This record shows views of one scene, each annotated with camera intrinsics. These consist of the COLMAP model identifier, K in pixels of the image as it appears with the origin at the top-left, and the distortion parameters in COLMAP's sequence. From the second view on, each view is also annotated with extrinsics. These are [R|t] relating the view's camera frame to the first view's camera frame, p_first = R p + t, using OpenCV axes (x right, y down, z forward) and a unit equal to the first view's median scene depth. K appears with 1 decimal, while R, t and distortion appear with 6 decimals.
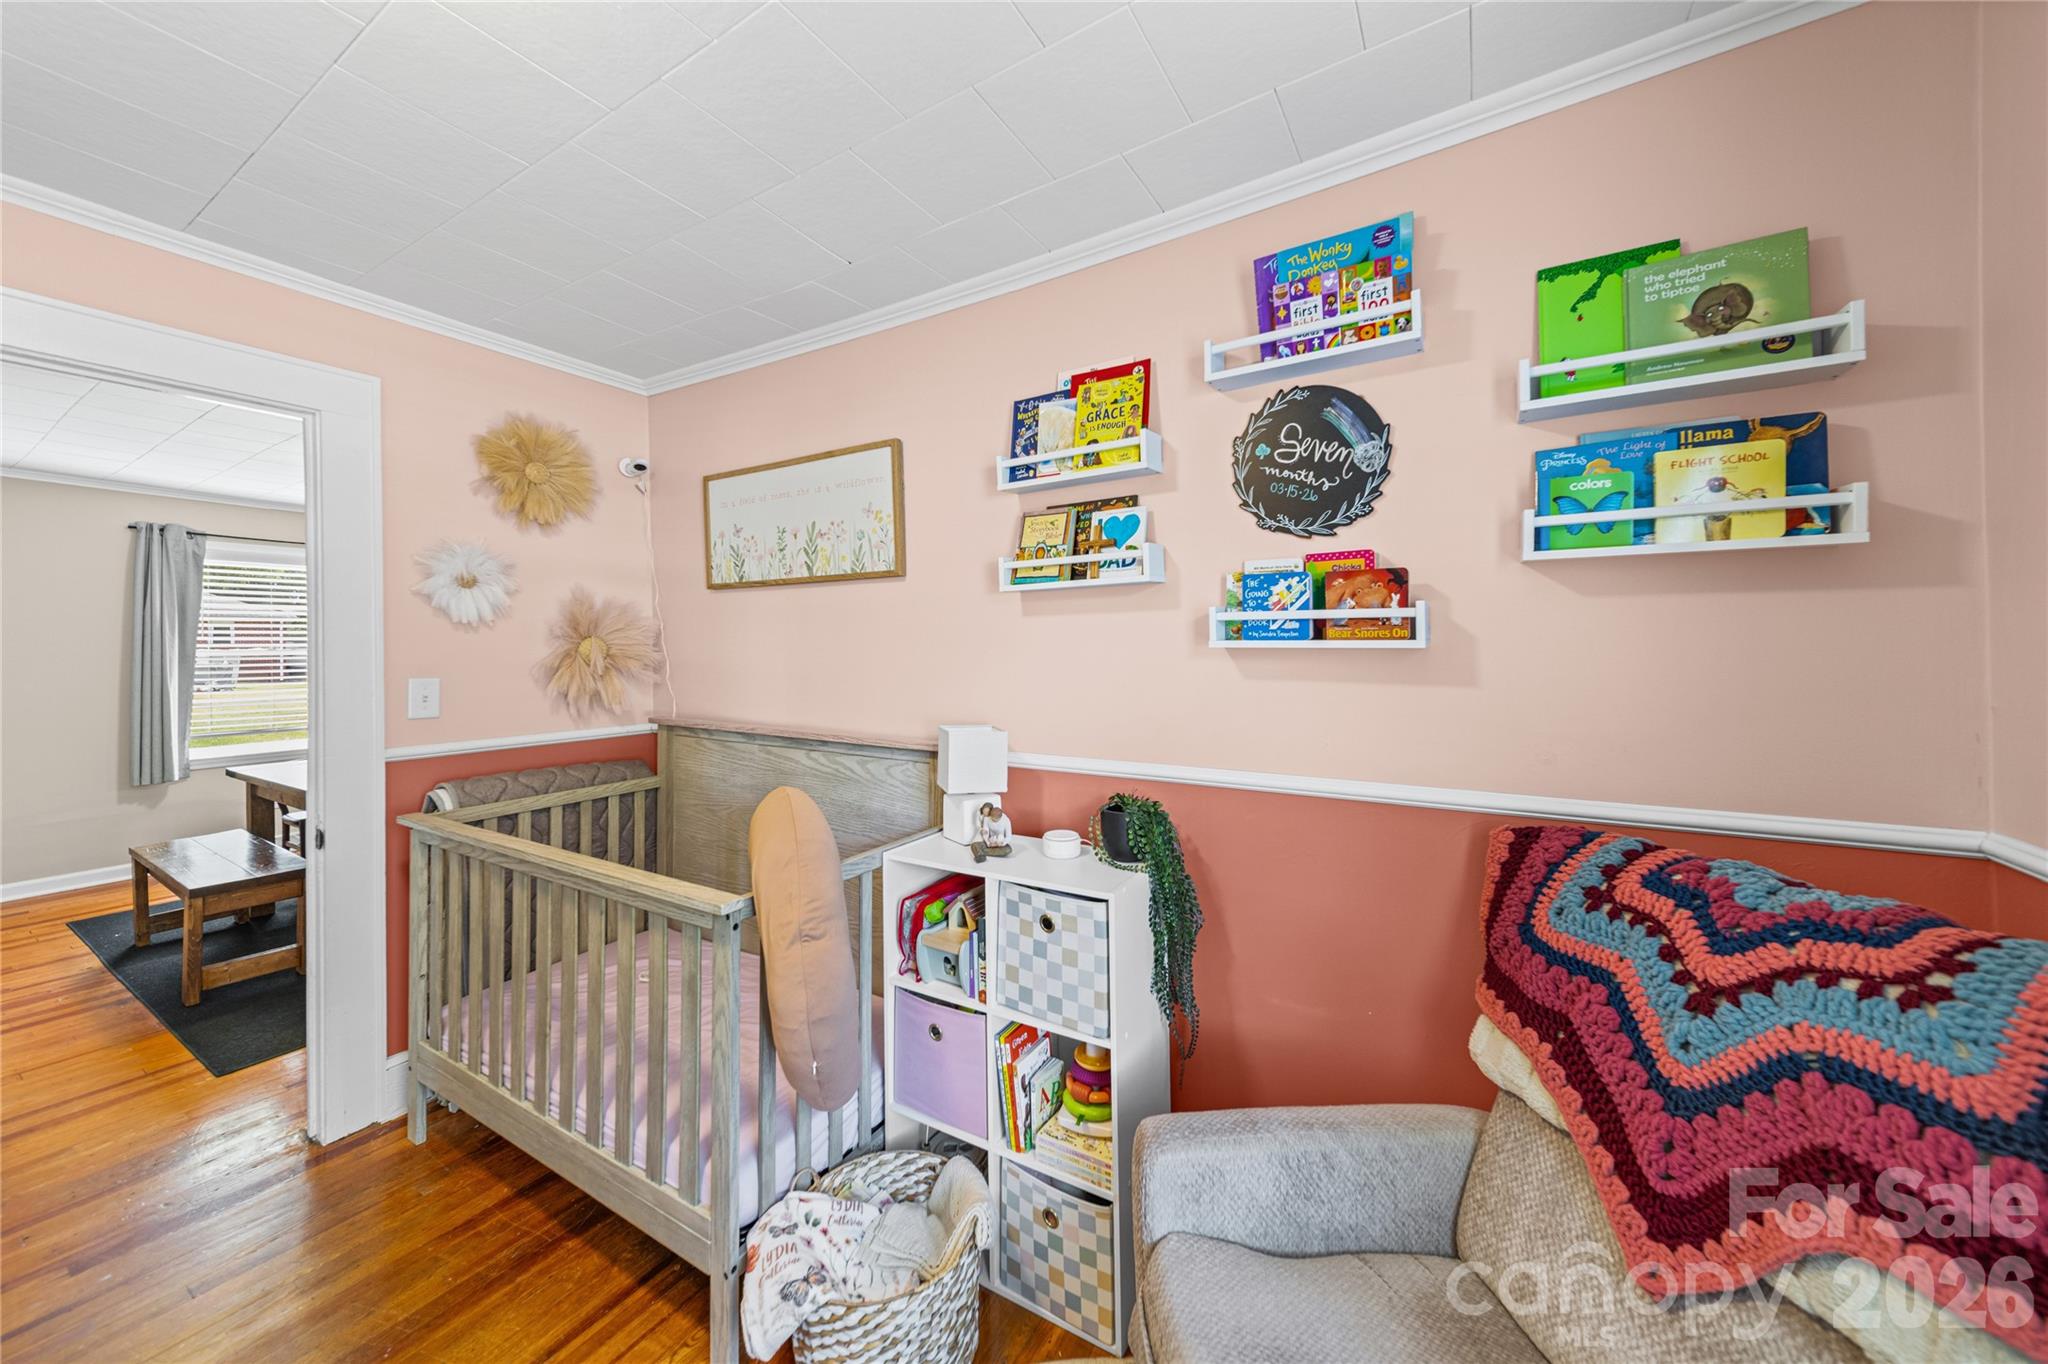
lens RADIAL K [[729.2, 0, 1023.8], [0, 729.2, 630.3], [0, 0, 1]] dist [0.002617, 0.000160]
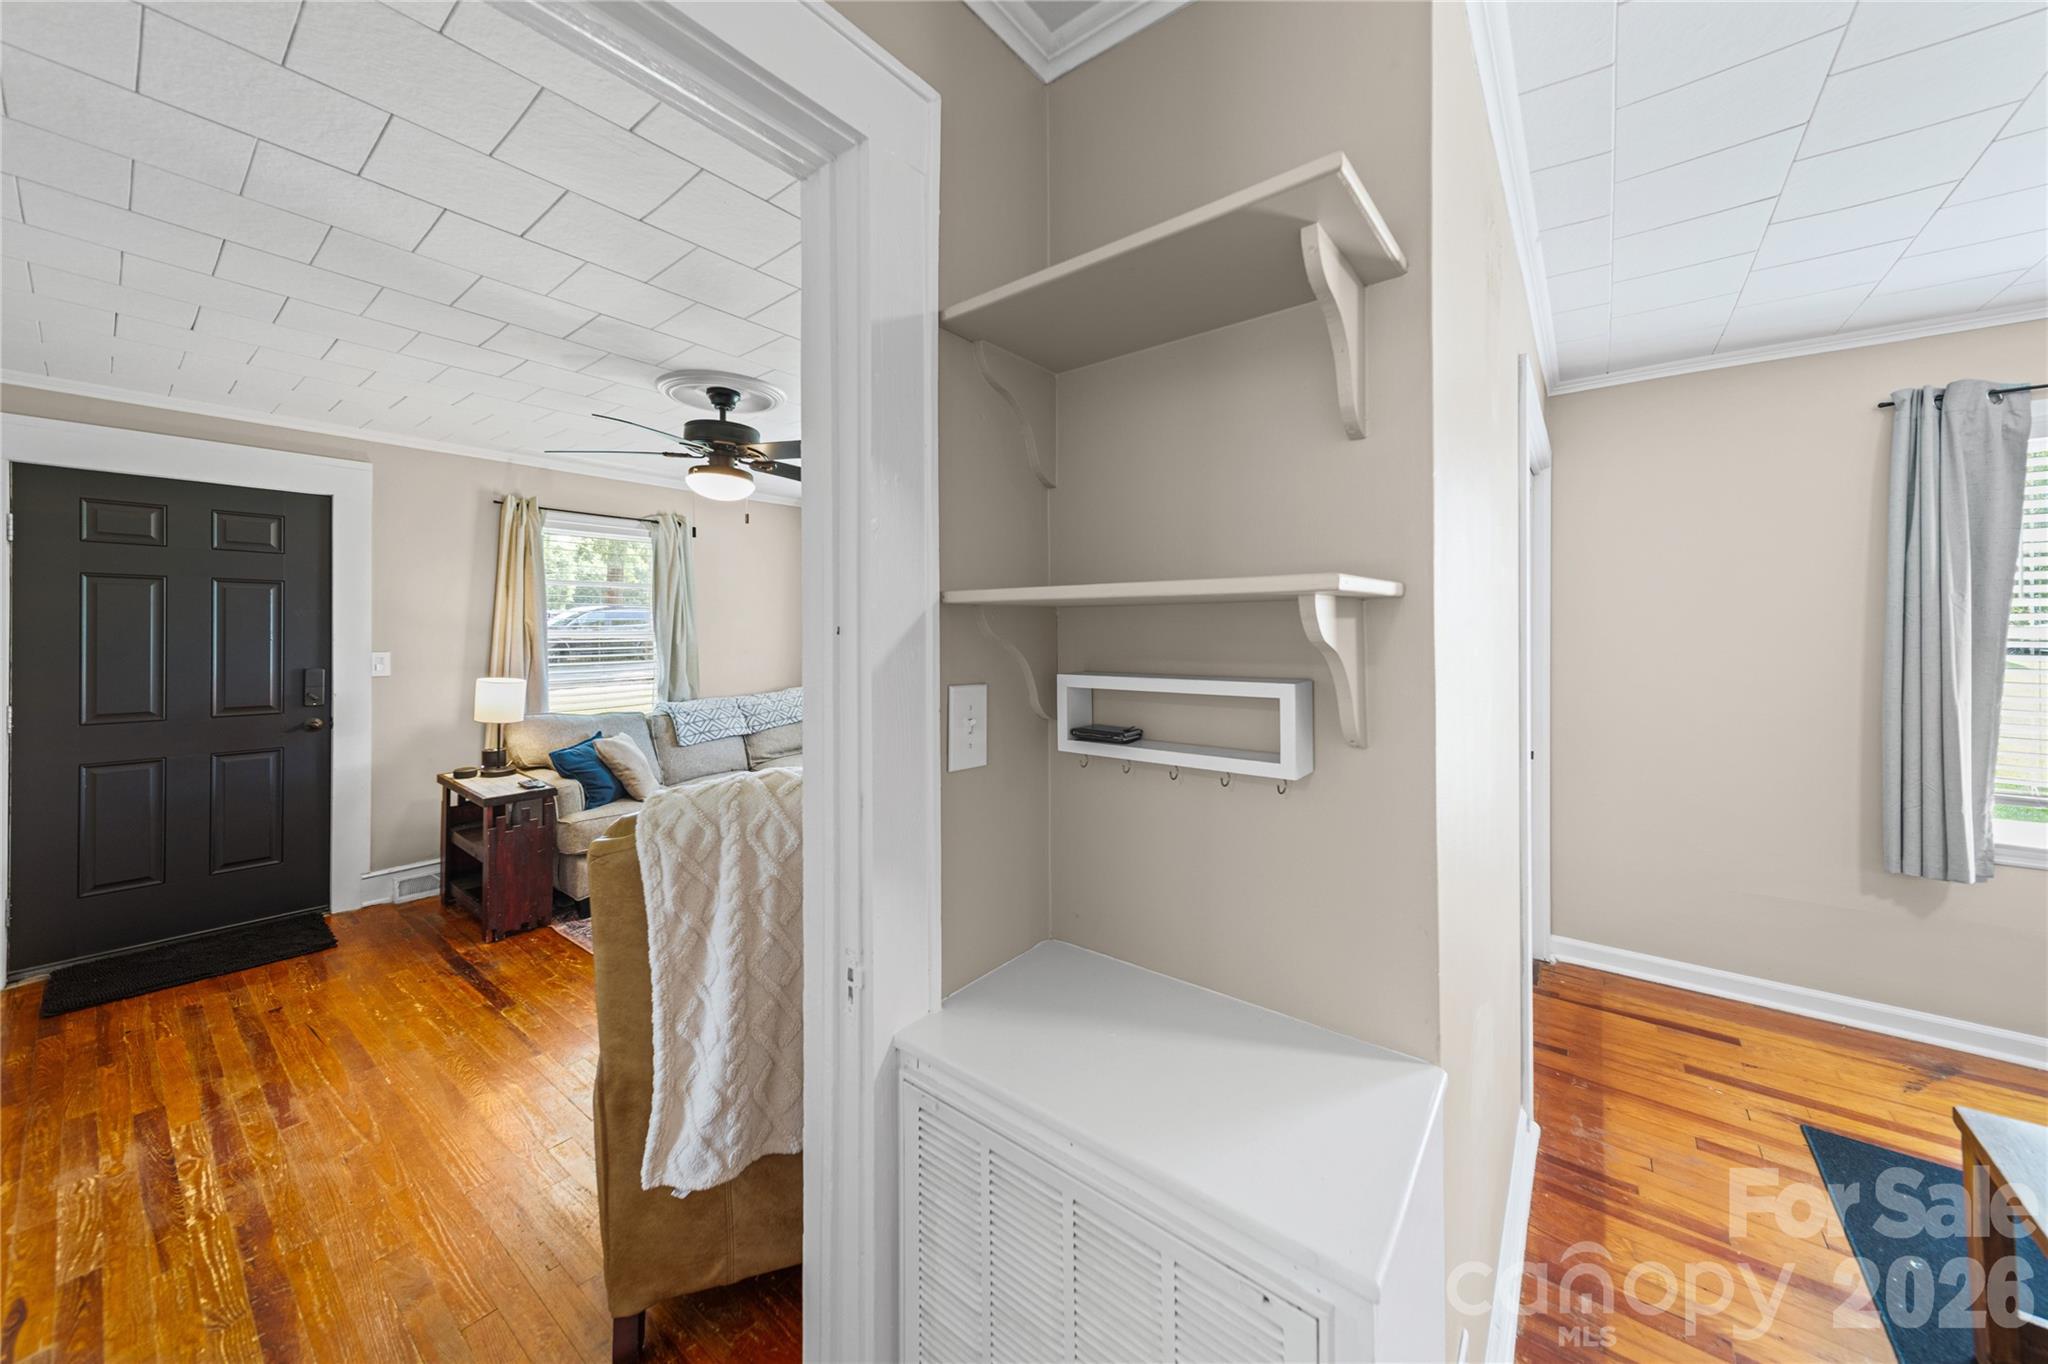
lens RADIAL K [[729.2, 0, 1023.8], [0, 729.2, 630.3], [0, 0, 1]] dist [0.002617, 0.000160]
pose [[-0.126492, 0.016060, -0.991838, -0.570817], [0.014863, 0.999787, 0.014293, 0.012898], [0.991856, -0.012933, -0.126704, 0.412623]]
